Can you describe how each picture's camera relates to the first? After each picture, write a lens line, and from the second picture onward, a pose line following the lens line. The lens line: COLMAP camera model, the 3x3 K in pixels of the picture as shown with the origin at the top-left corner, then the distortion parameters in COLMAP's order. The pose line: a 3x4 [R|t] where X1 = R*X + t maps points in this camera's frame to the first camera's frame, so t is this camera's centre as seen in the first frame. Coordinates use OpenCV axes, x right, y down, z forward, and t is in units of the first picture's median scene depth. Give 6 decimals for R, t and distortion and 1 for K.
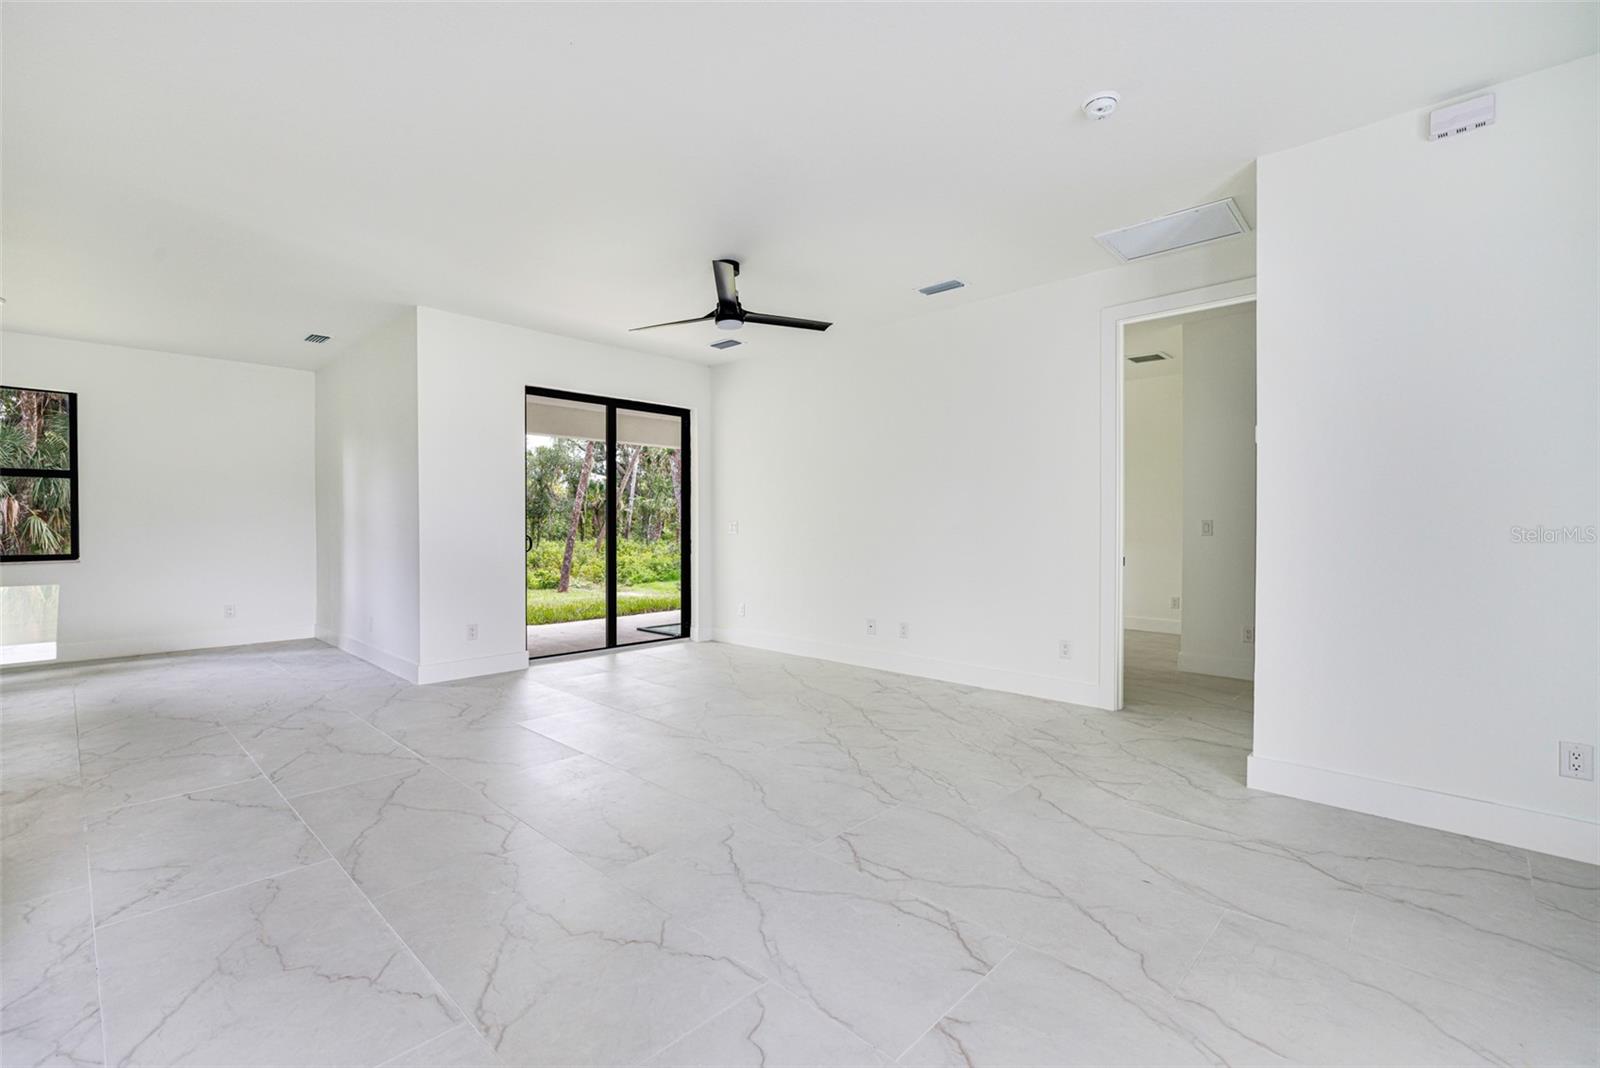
lens RADIAL K [[703.5, 0, 794.2], [0, 703.5, 527.4], [0, 0, 1]] dist [0.001526, 0.000780]
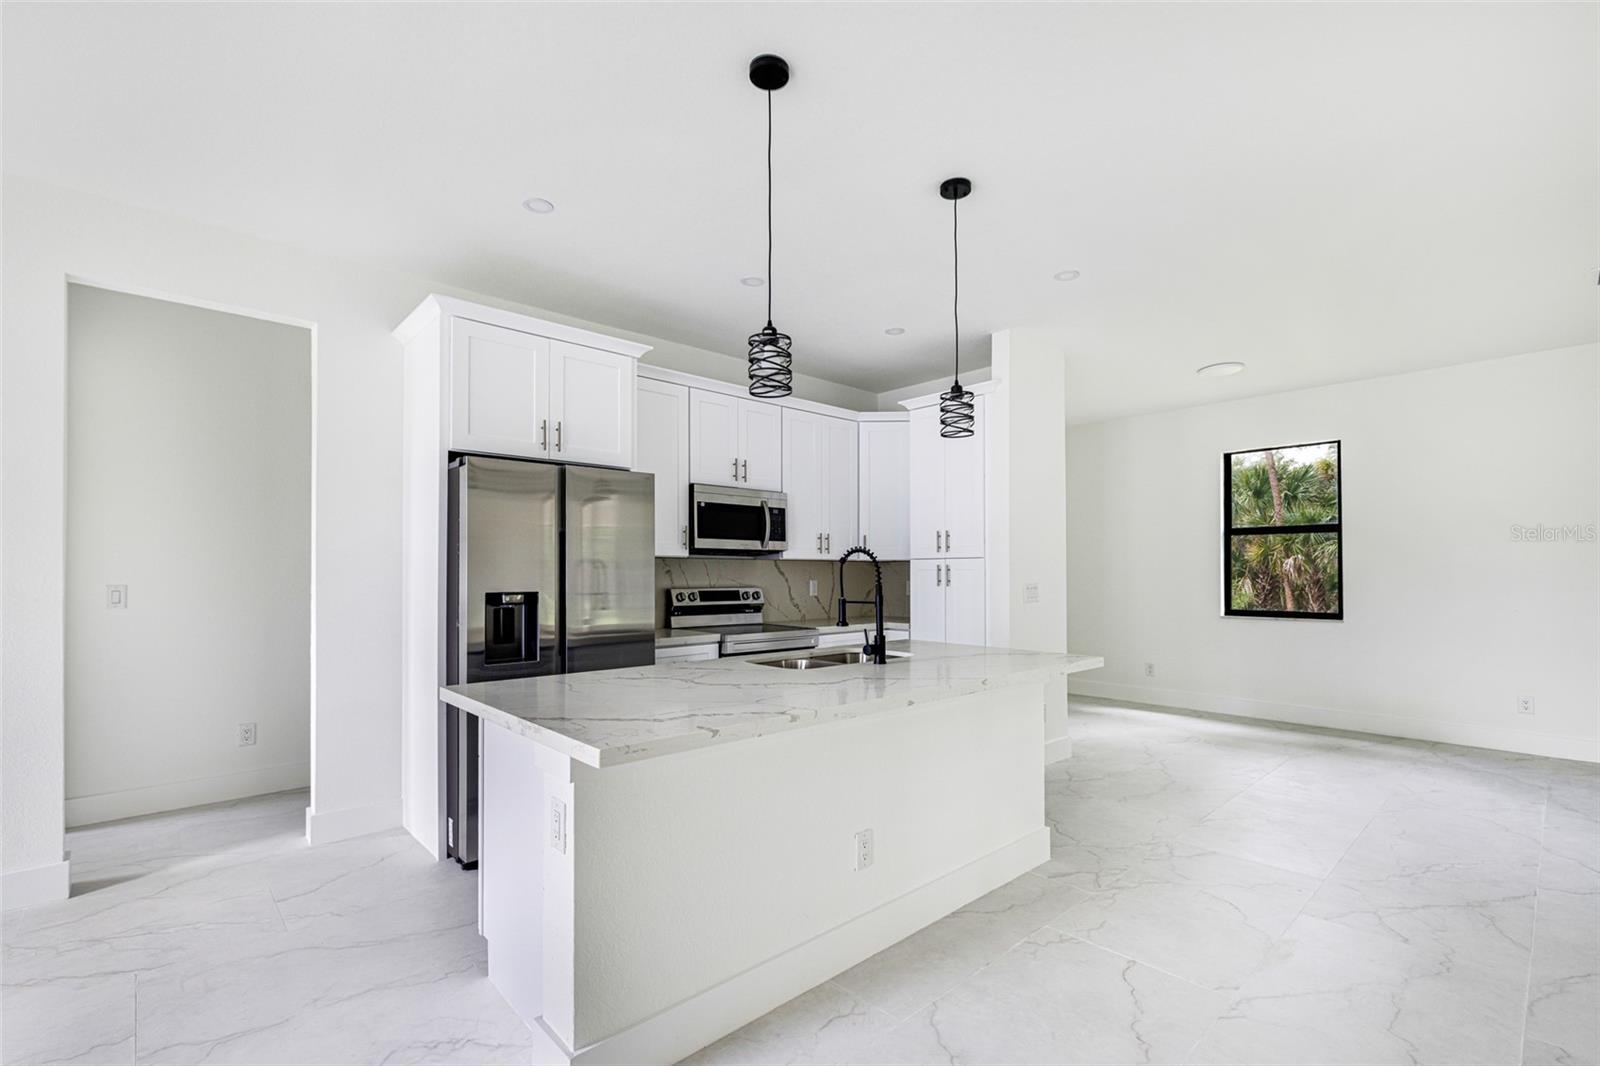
lens RADIAL K [[703.5, 0, 801.1], [0, 703.5, 566.2], [0, 0, 1]] dist [0.001526, 0.000780]
pose [[-0.054793, -0.005598, -0.998482, -0.052079], [-0.002008, 0.999983, -0.005496, -0.018832], [0.998496, 0.001704, -0.054803, 0.357105]]
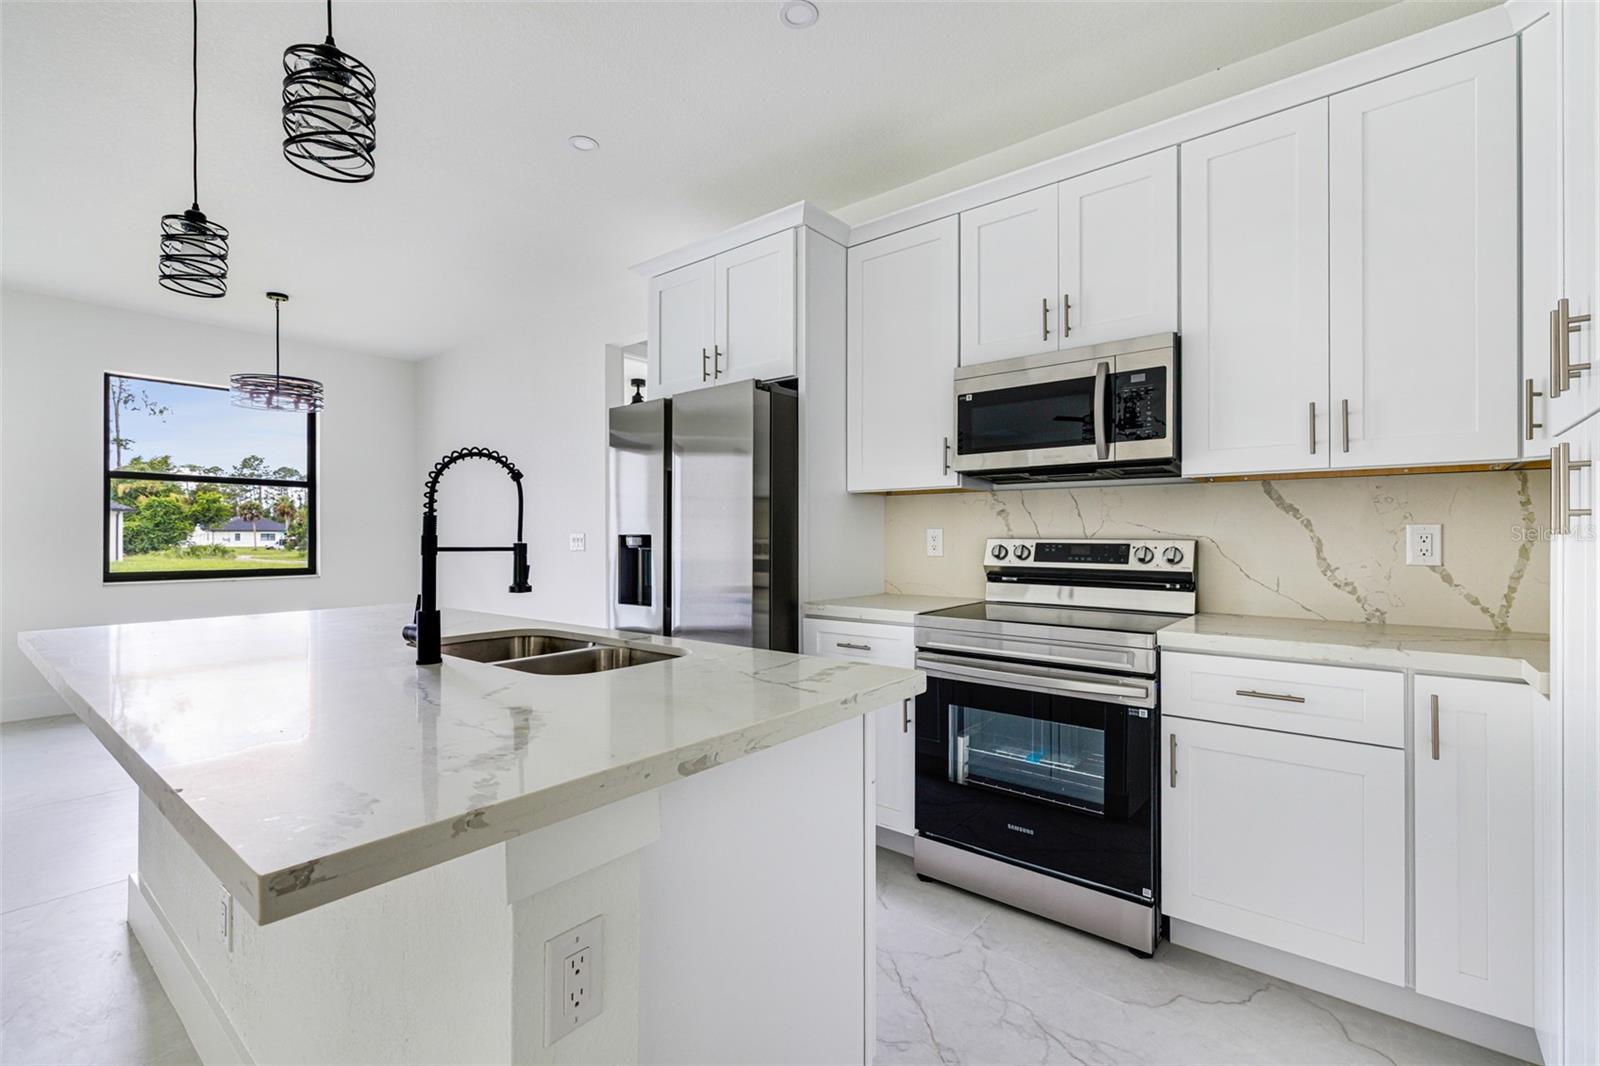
lens RADIAL K [[703.5, 0, 798.5], [0, 703.5, 537.8], [0, 0, 1]] dist [0.001526, 0.000780]
pose [[-0.996040, 0.004396, -0.088798, -0.629382], [0.004107, 0.999986, 0.003439, -0.001193], [0.088812, 0.003060, -0.996044, 0.644365]]
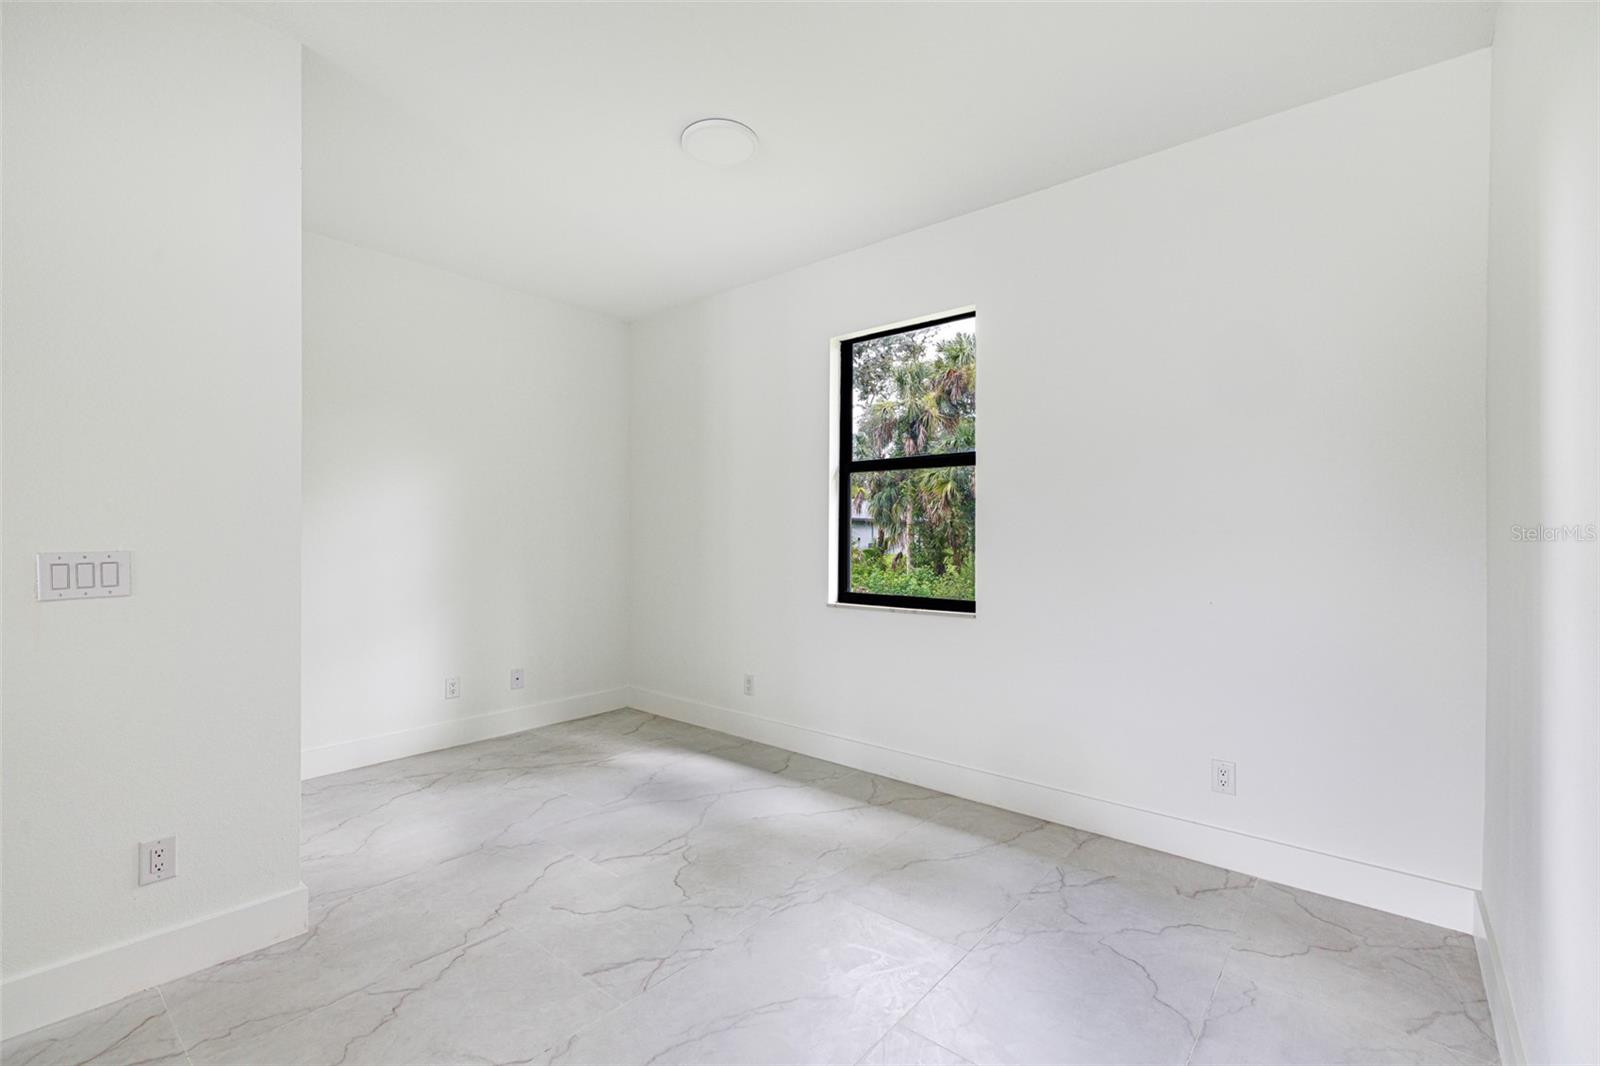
lens RADIAL K [[703.5, 0, 789.3], [0, 703.5, 523.8], [0, 0, 1]] dist [0.001526, 0.000780]
pose [[0.057408, -0.013782, -0.998256, -0.499625], [-0.006881, 0.999876, -0.014200, -0.014887], [0.998327, 0.007684, 0.057306, 0.855447]]
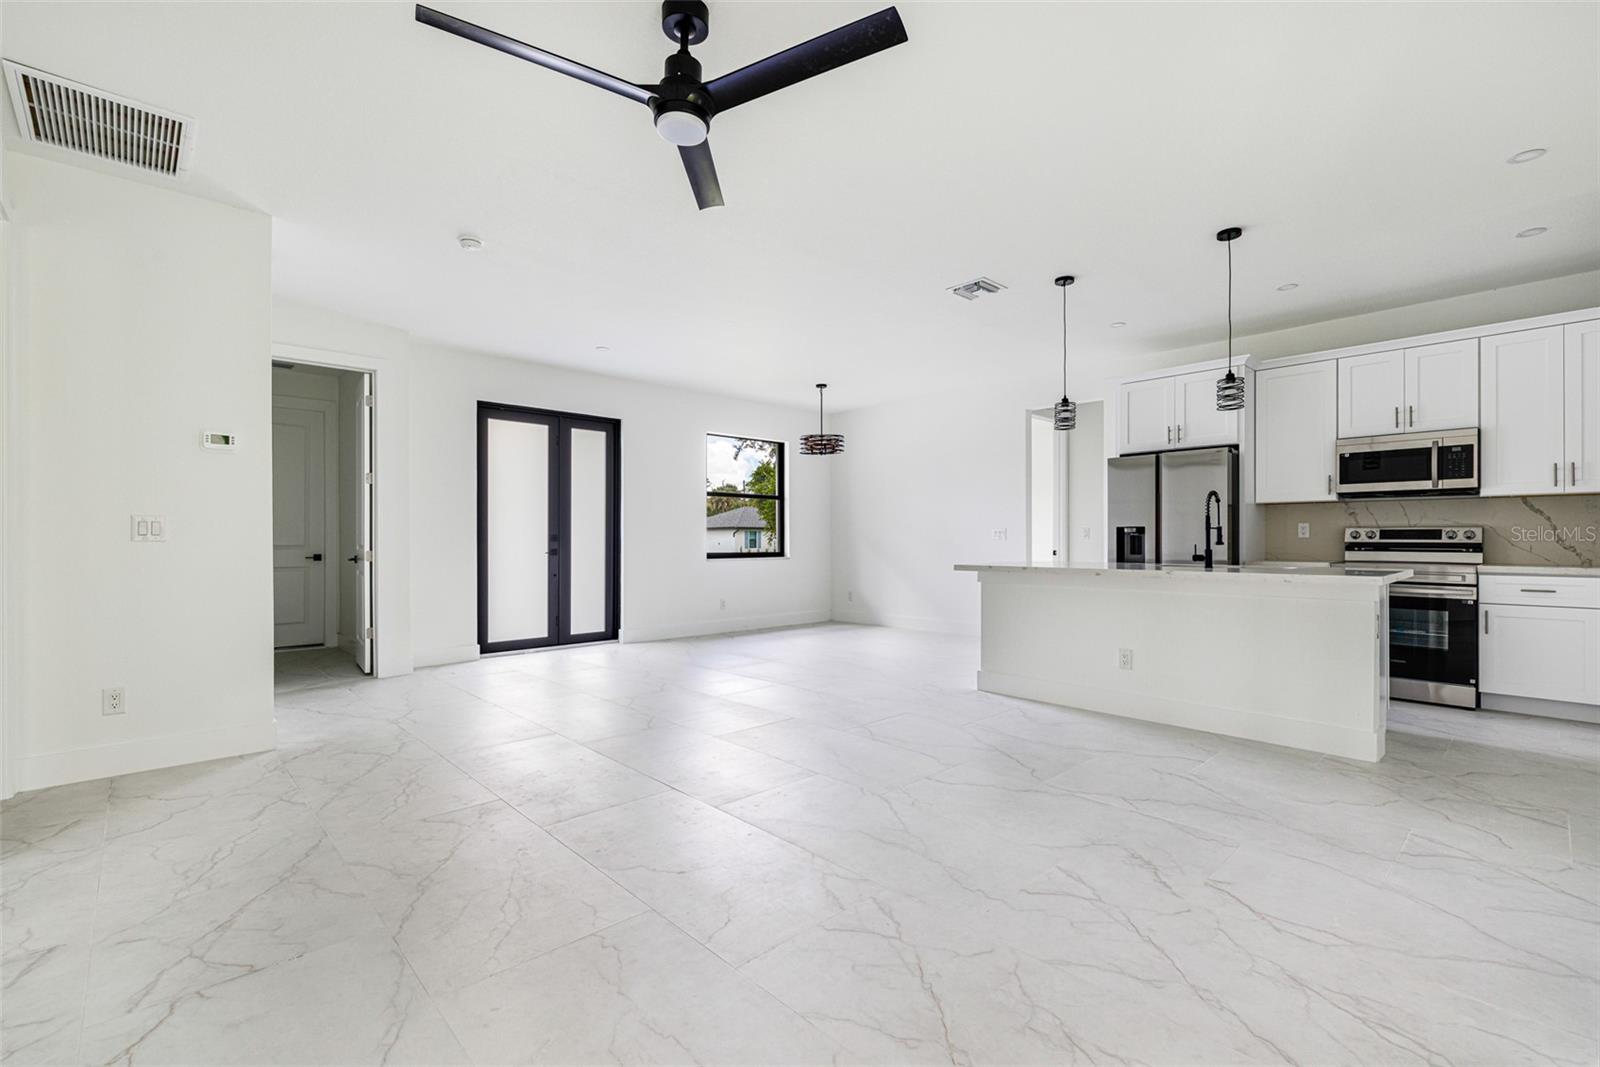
lens RADIAL K [[703.5, 0, 802.9], [0, 703.5, 542.2], [0, 0, 1]] dist [0.001526, 0.000780]
pose [[-0.999101, 0.004928, 0.042106, -0.146264], [0.005143, 0.999974, 0.004989, 0.011948], [-0.042081, 0.005201, -0.999101, 1.104139]]
